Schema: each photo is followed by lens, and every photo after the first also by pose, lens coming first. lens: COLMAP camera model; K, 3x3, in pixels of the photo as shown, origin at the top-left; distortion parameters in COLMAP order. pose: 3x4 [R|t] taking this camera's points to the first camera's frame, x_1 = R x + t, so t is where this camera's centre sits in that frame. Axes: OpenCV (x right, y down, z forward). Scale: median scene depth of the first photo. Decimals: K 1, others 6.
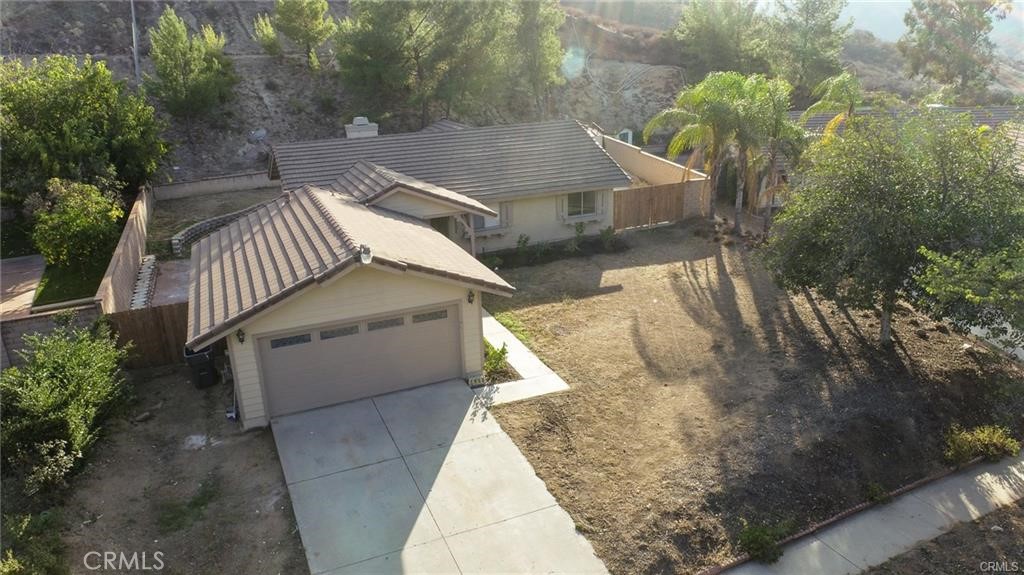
lens RADIAL K [[695.6, 0, 506.6], [0, 695.6, 284.4], [0, 0, 1]] dist [-0.008280, -0.000729]
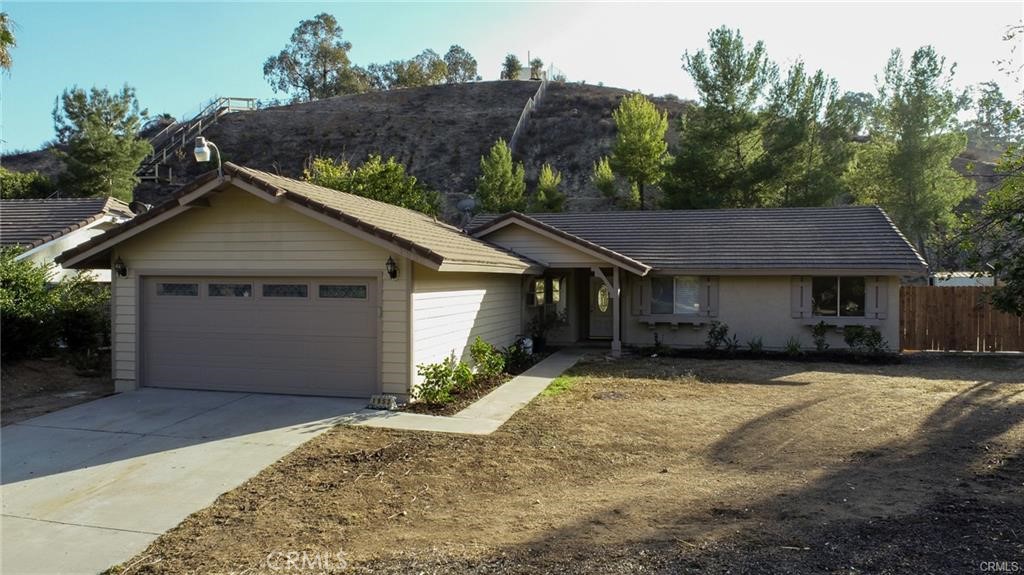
lens RADIAL K [[695.6, 0, 506.6], [0, 695.6, 284.4], [0, 0, 1]] dist [-0.008280, -0.000729]
pose [[0.797680, 0.040760, -0.601702, 0.413508], [-0.225750, 0.945357, -0.235238, 0.156198], [0.559235, 0.323479, 0.763294, 0.526291]]
